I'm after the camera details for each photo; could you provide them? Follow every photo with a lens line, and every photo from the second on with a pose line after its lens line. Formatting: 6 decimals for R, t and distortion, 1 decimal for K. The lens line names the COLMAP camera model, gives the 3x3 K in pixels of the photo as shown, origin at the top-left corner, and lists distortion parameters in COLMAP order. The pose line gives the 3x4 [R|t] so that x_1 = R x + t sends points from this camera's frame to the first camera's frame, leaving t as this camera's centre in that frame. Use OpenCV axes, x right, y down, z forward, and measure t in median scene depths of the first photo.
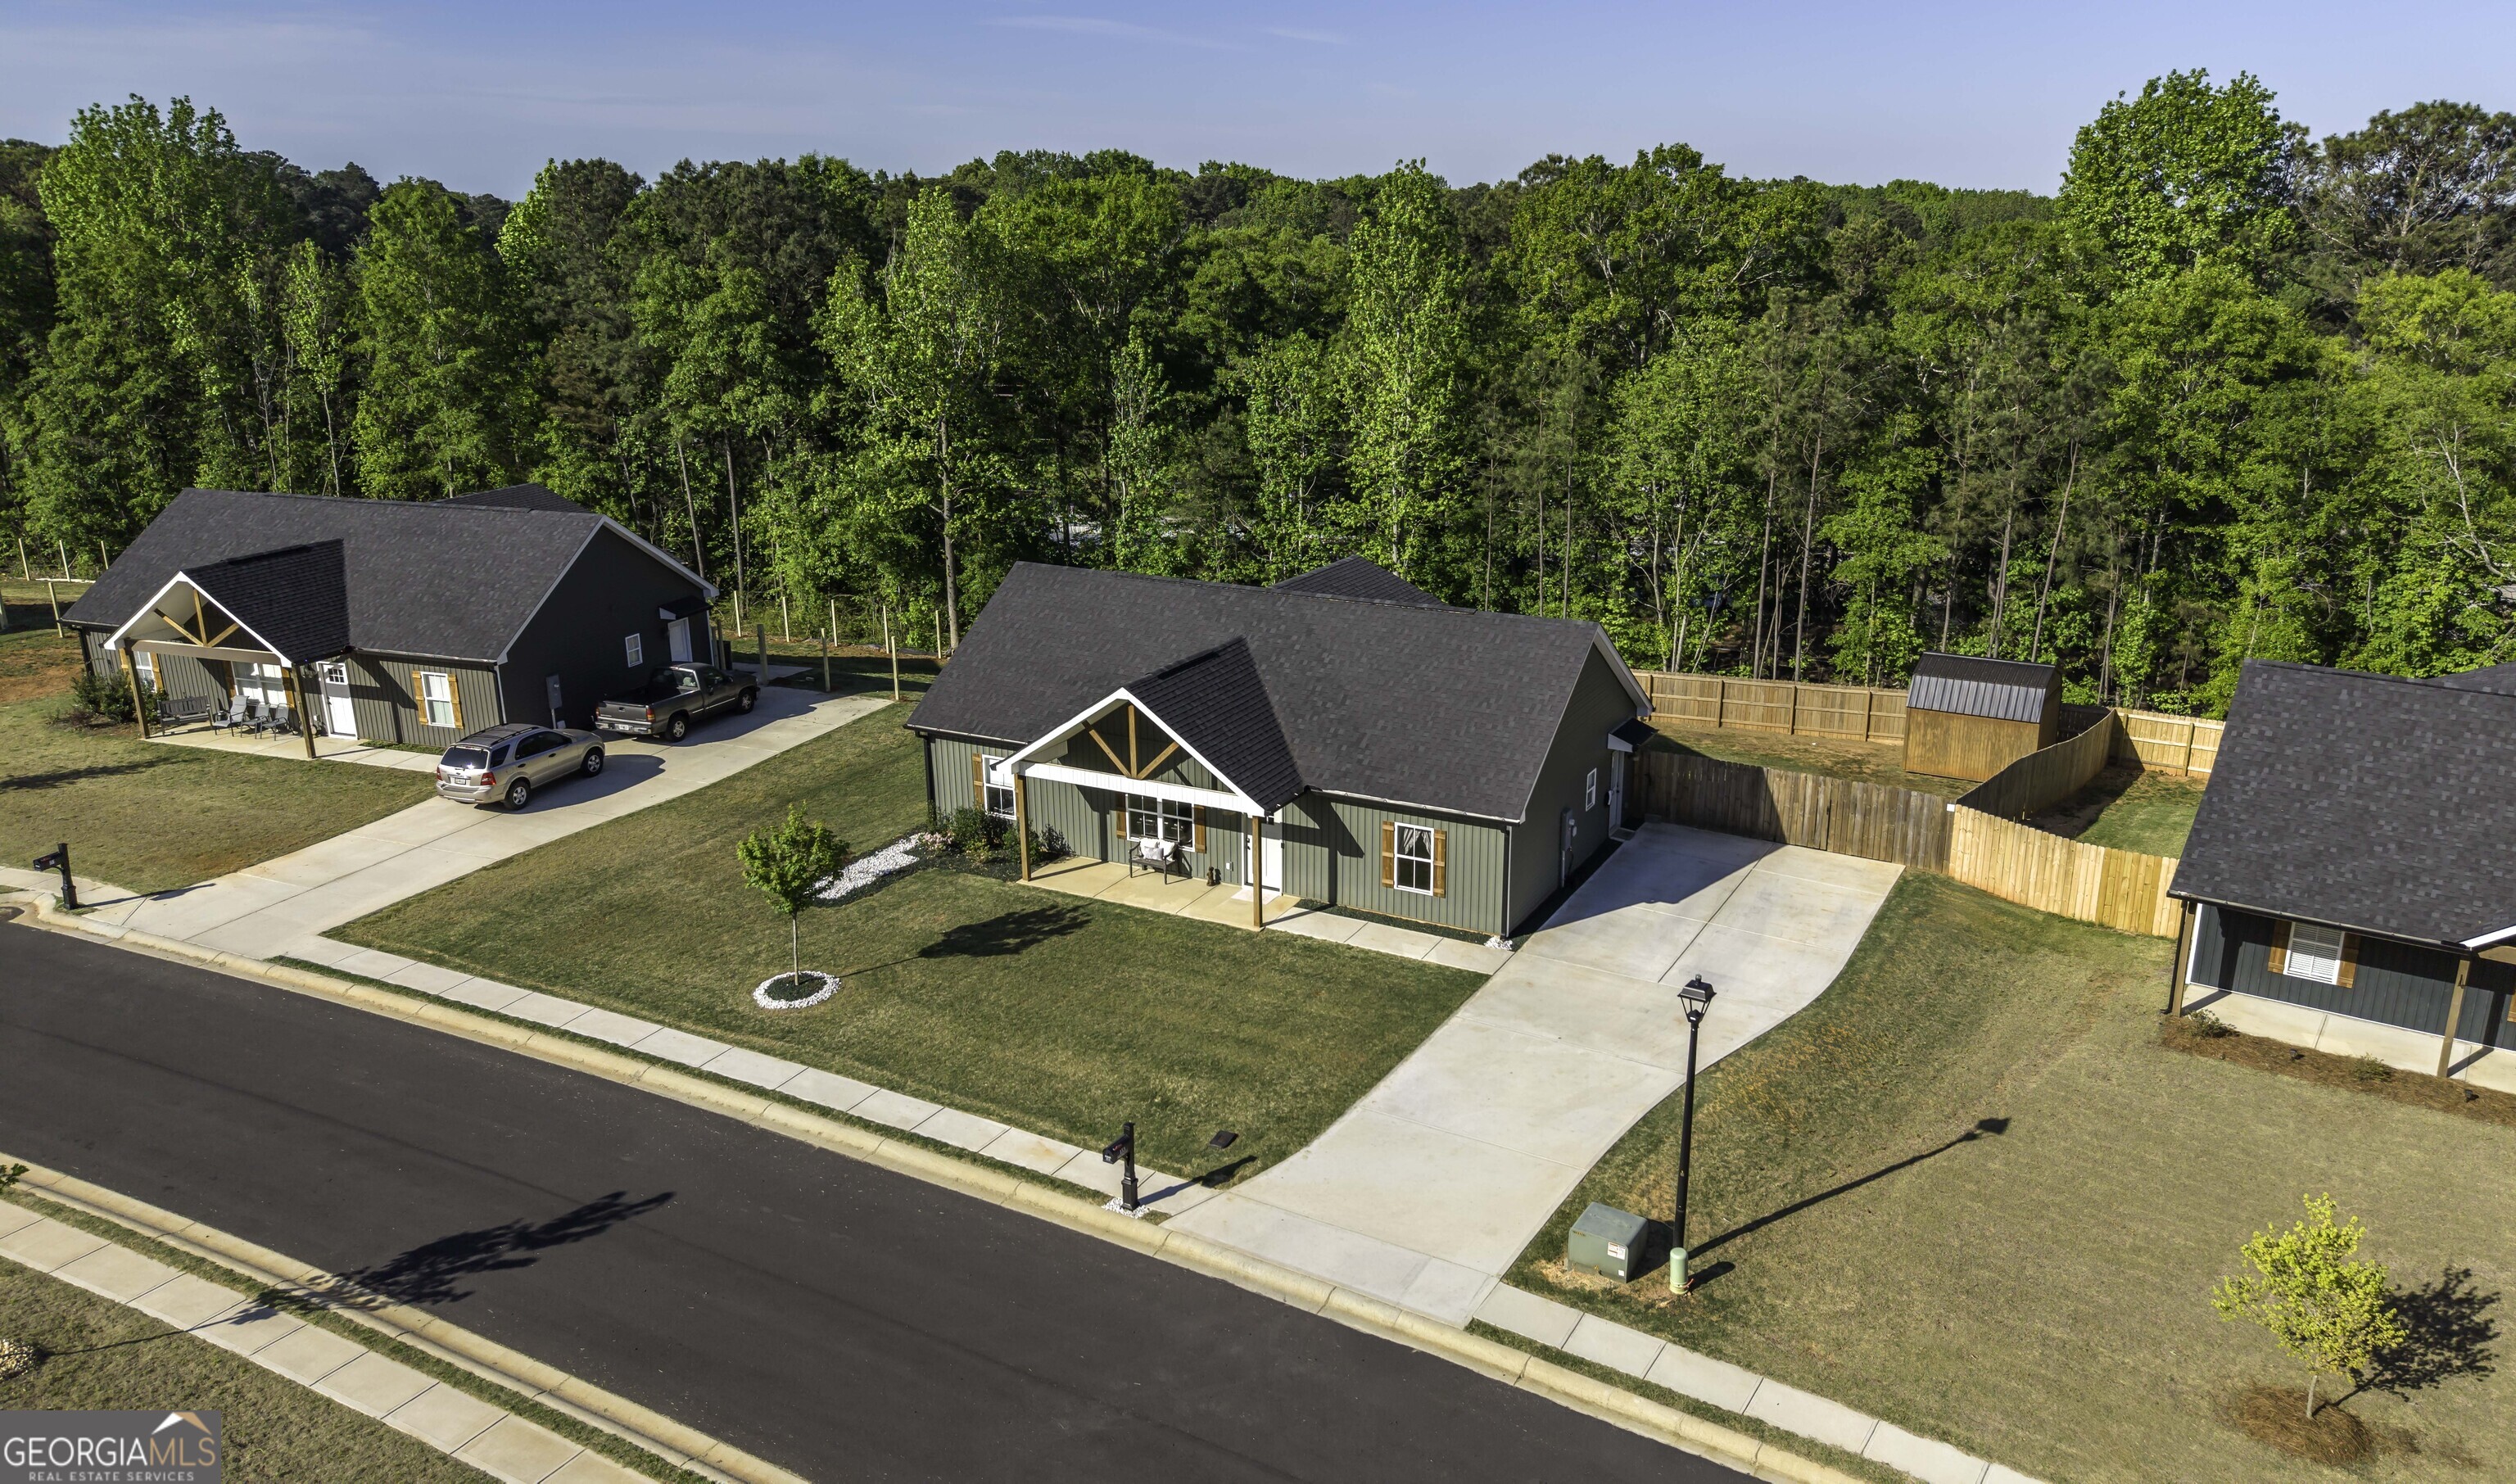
lens RADIAL K [[1760.1, 0, 1258.0], [0, 1760.1, 742.0], [0, 0, 1]] dist [0.083527, 0.000235]
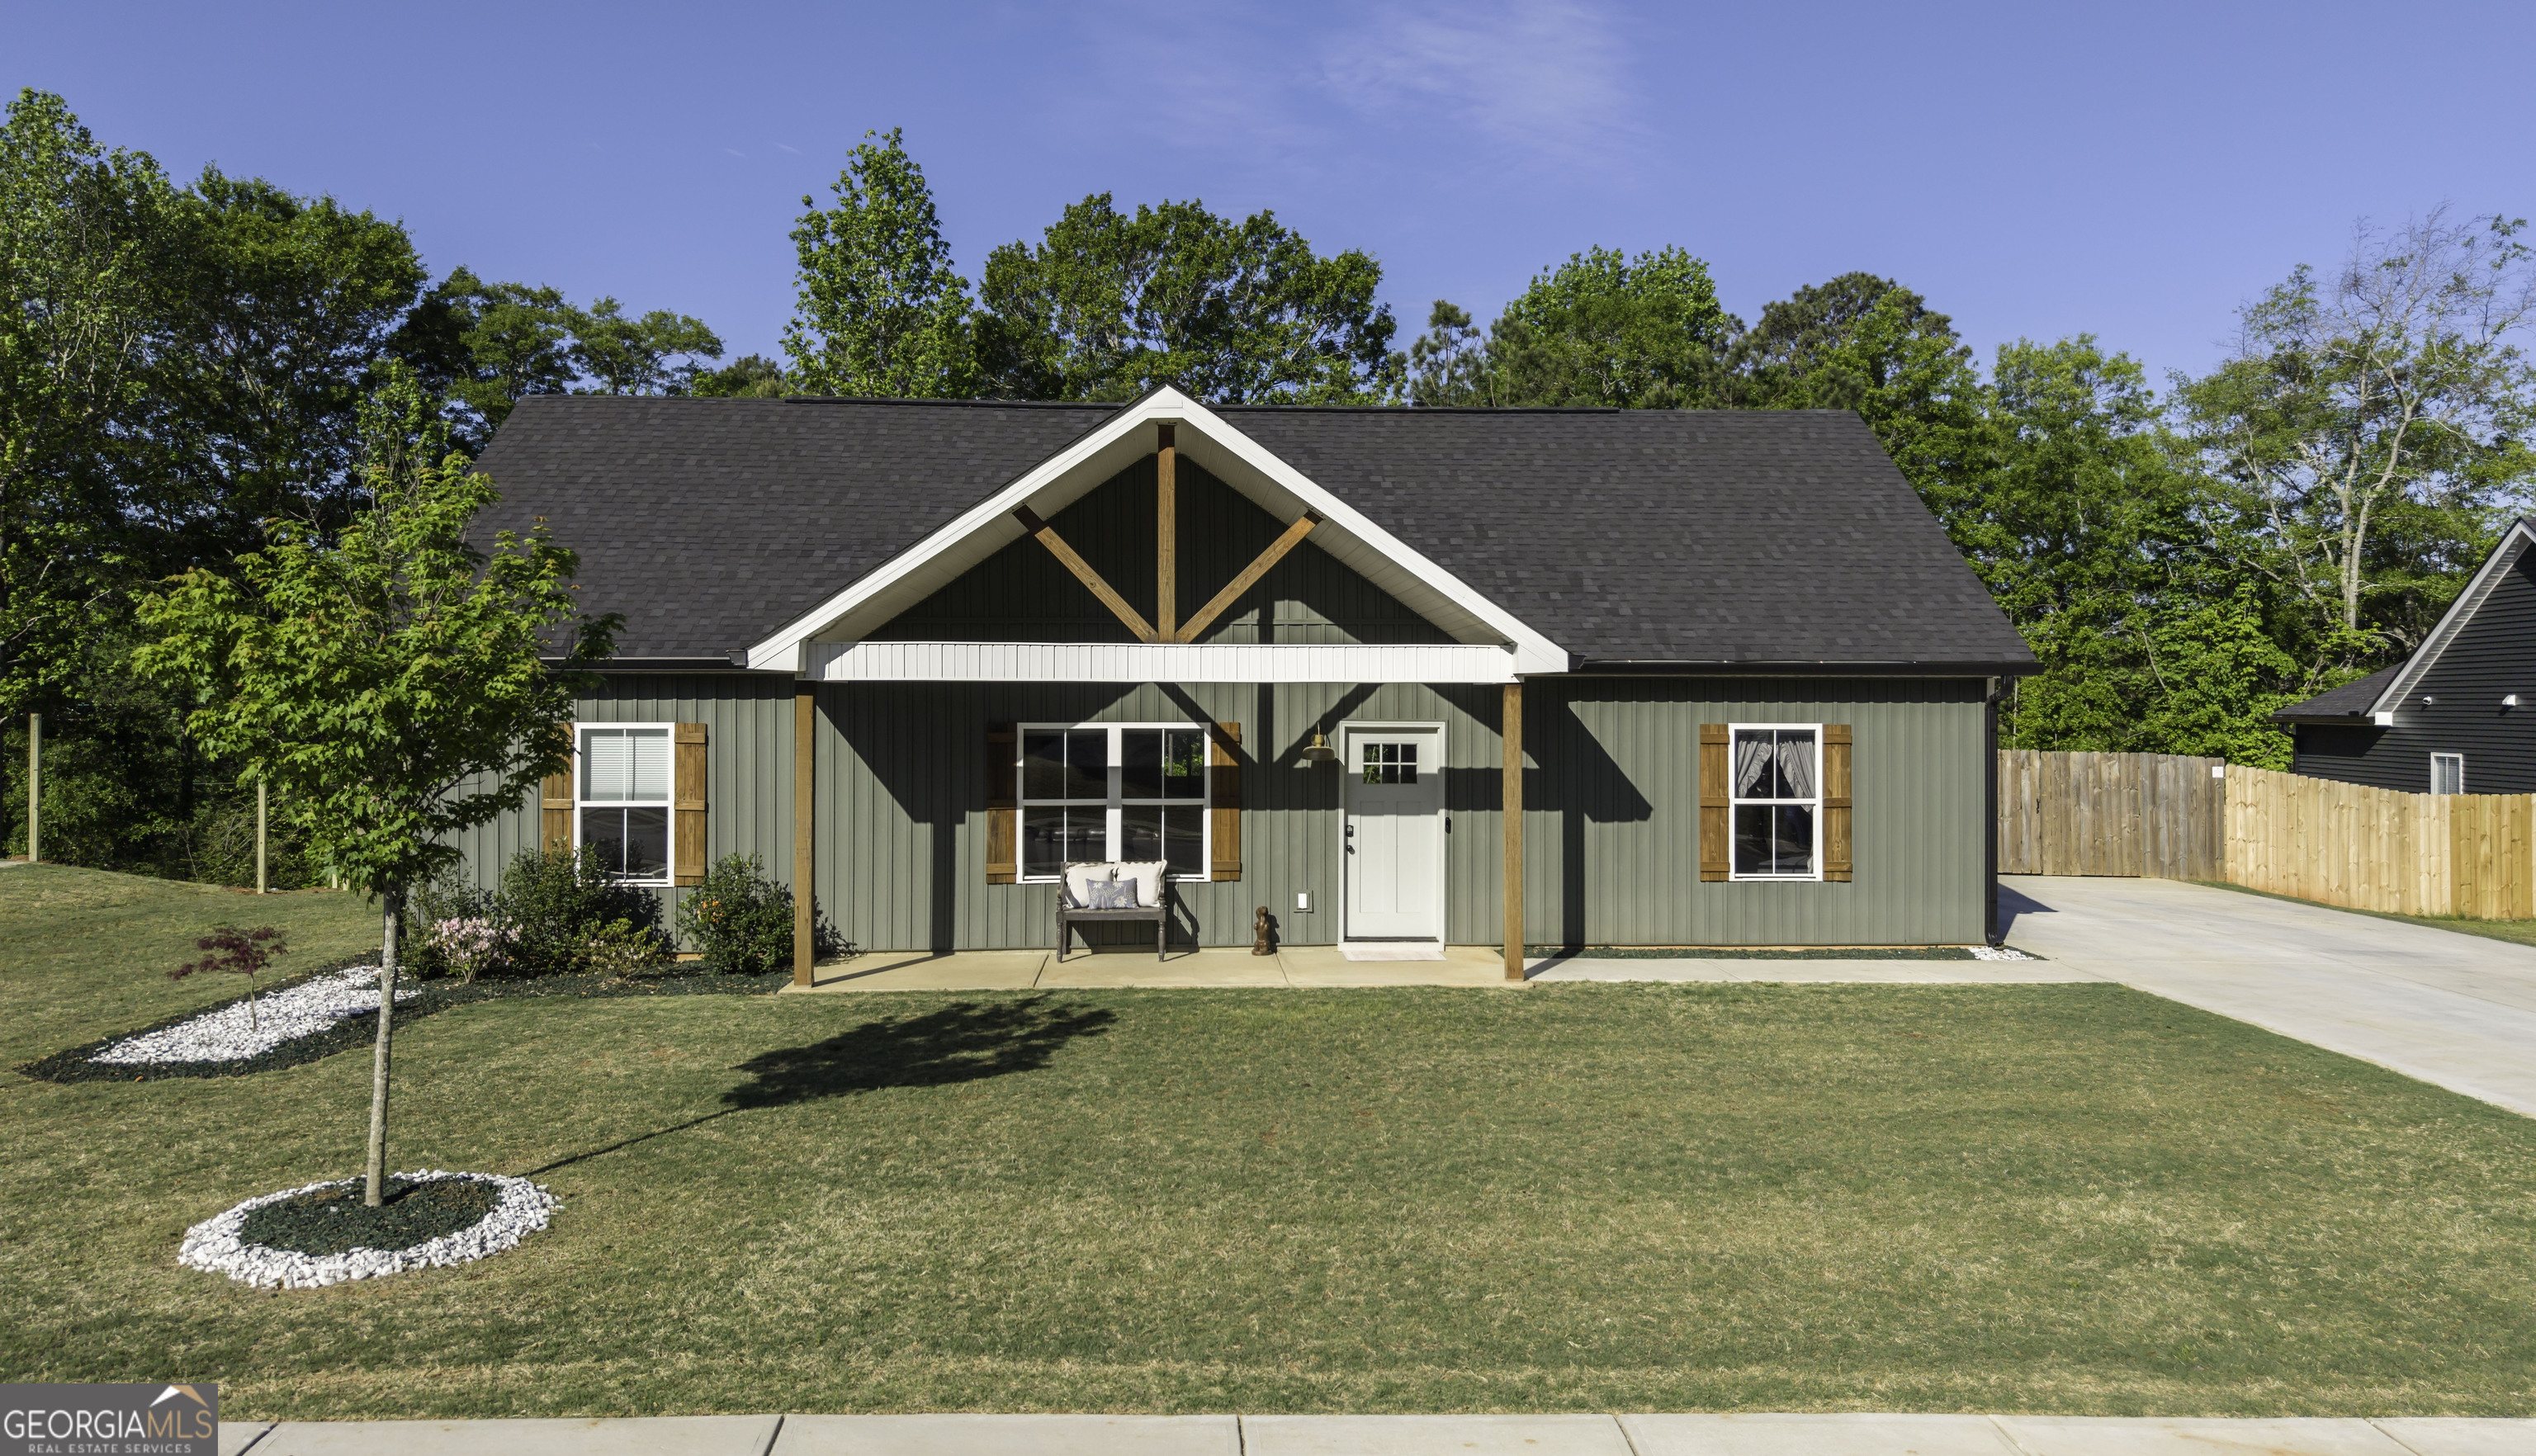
lens RADIAL K [[1854.8, 0, 1263.4], [0, 1854.8, 686.4], [0, 0, 1]] dist [0.035520, -0.000690]
pose [[0.852569, 0.014729, 0.522406, -0.261414], [0.142833, 0.954979, -0.260028, 0.137662], [-0.502717, 0.296309, 0.812082, 0.639379]]
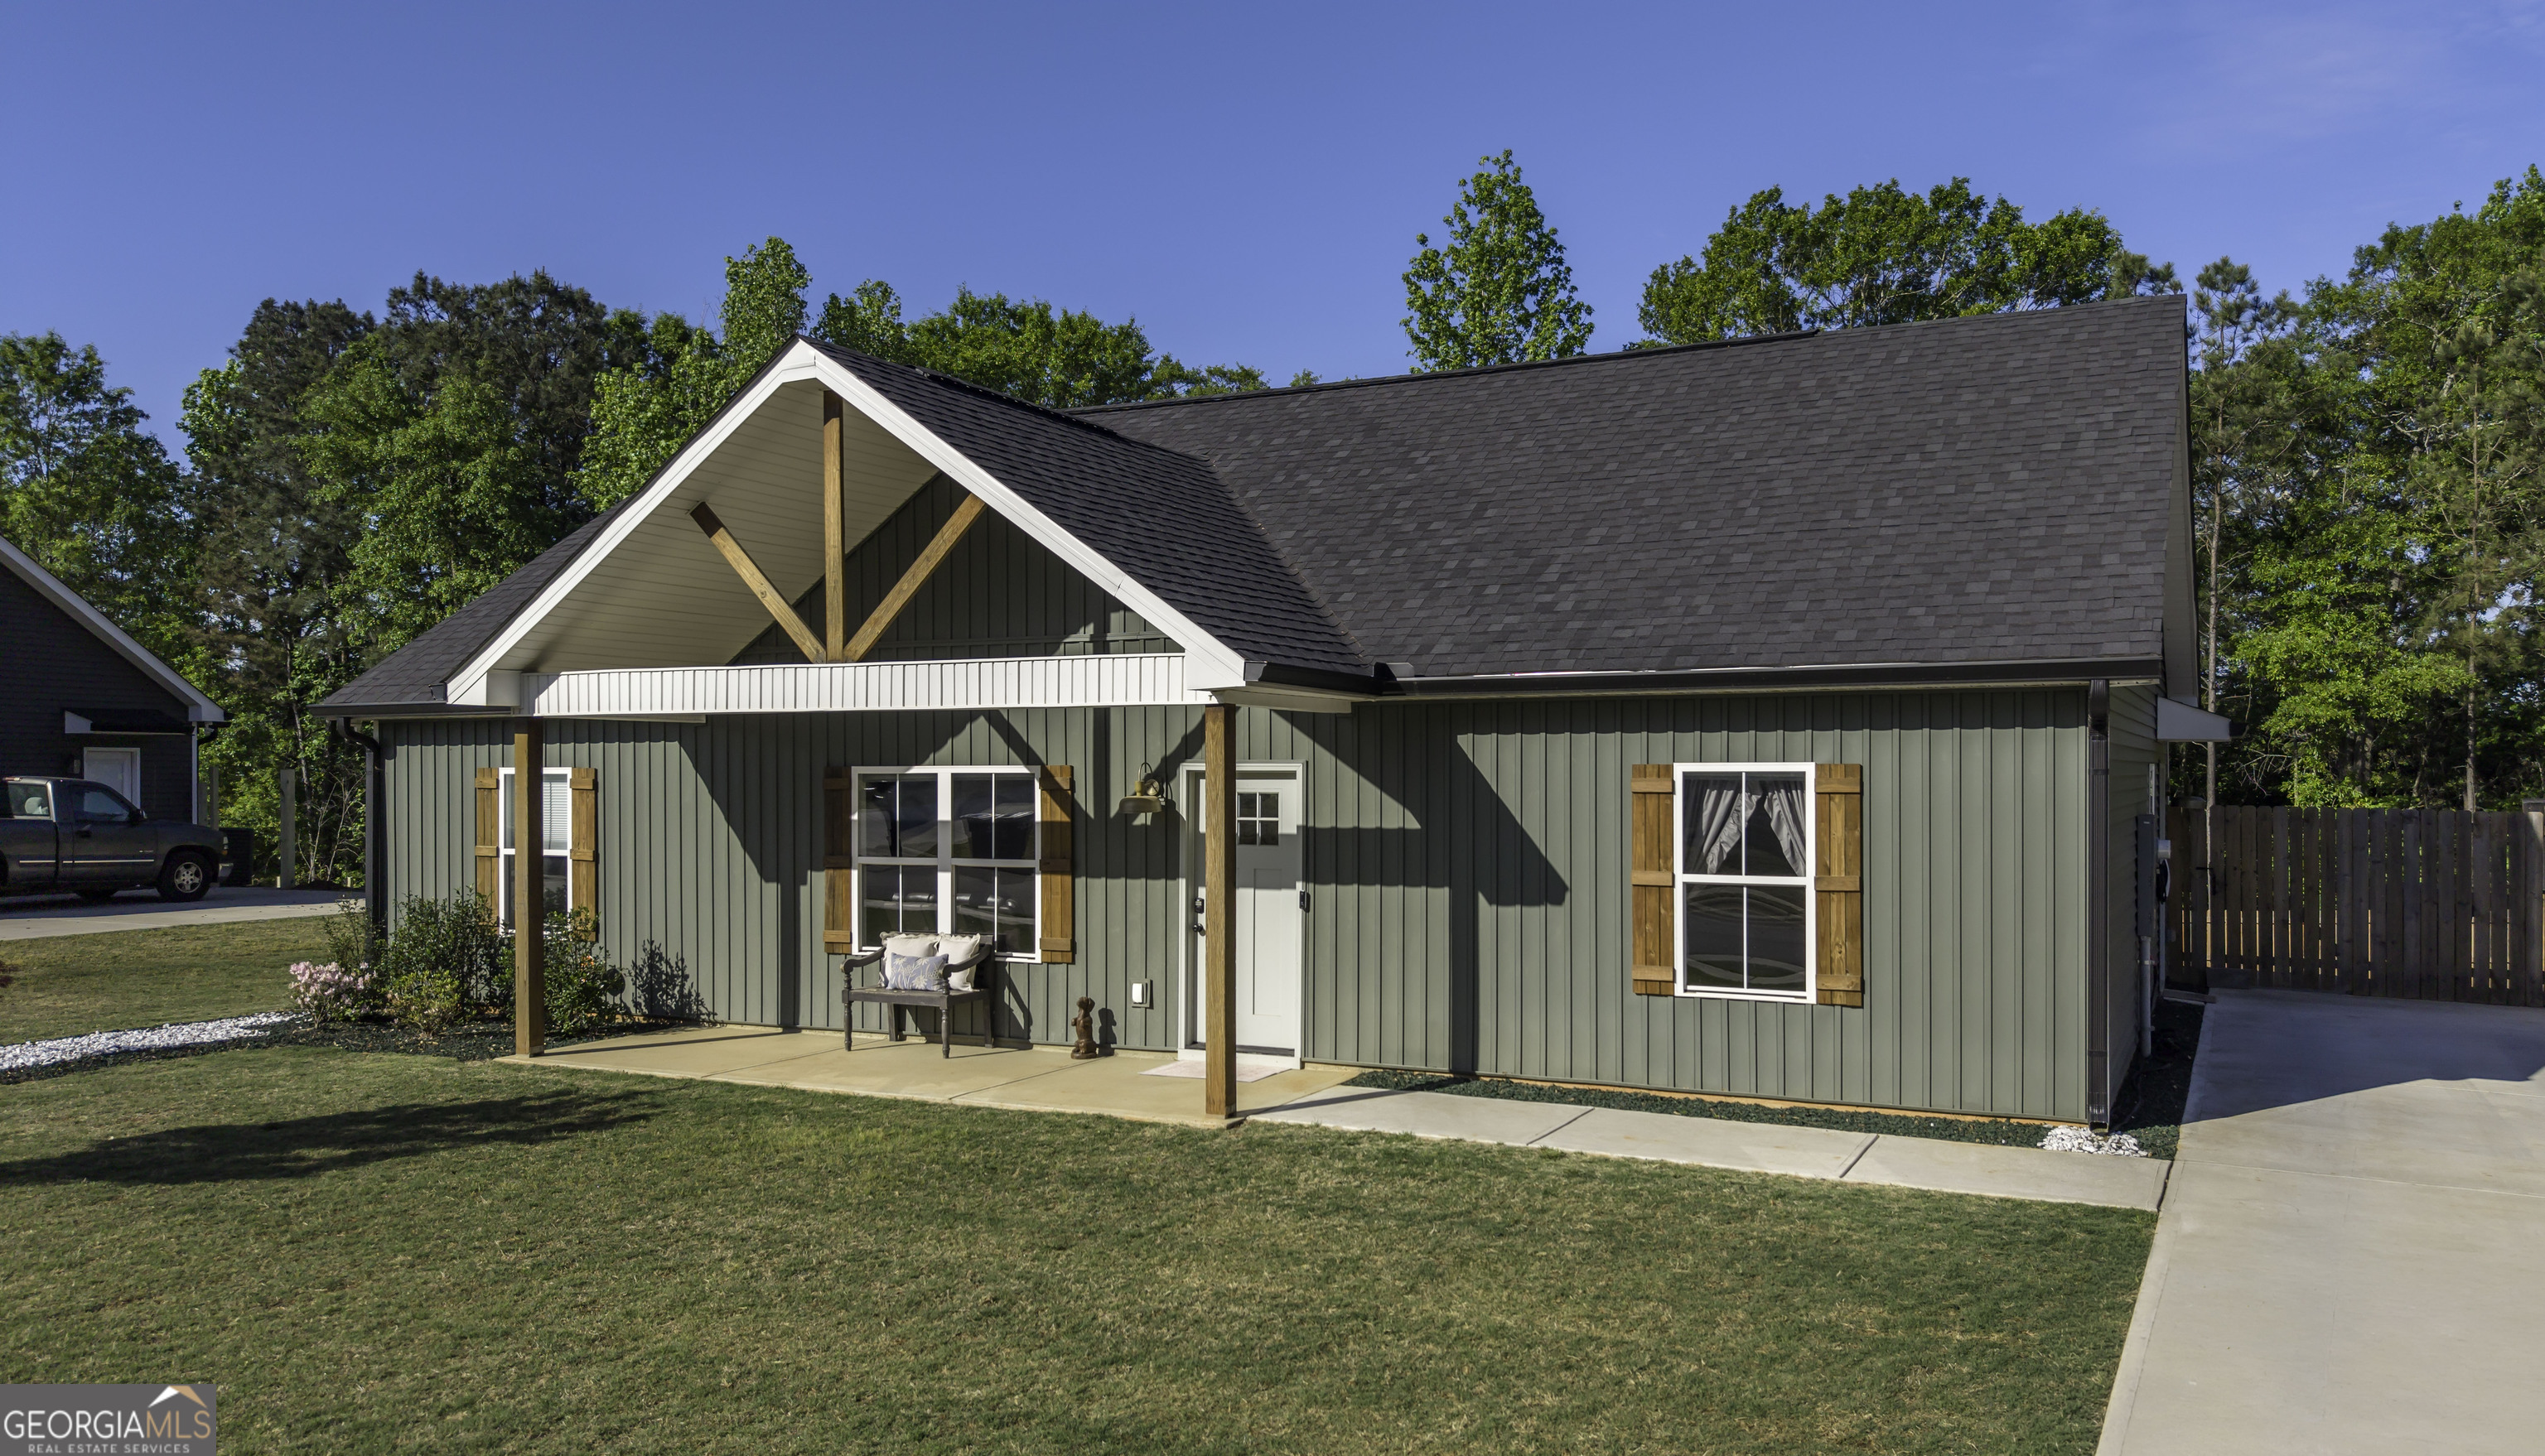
lens RADIAL K [[1862.7, 0, 1355.4], [0, 1862.7, 786.9], [0, 0, 1]] dist [0.001668, 0.003716]
pose [[0.998808, 0.007495, 0.048231, 0.006789], [0.006515, 0.958829, -0.283910, 0.134493], [-0.048374, 0.283885, 0.957637, 0.664976]]
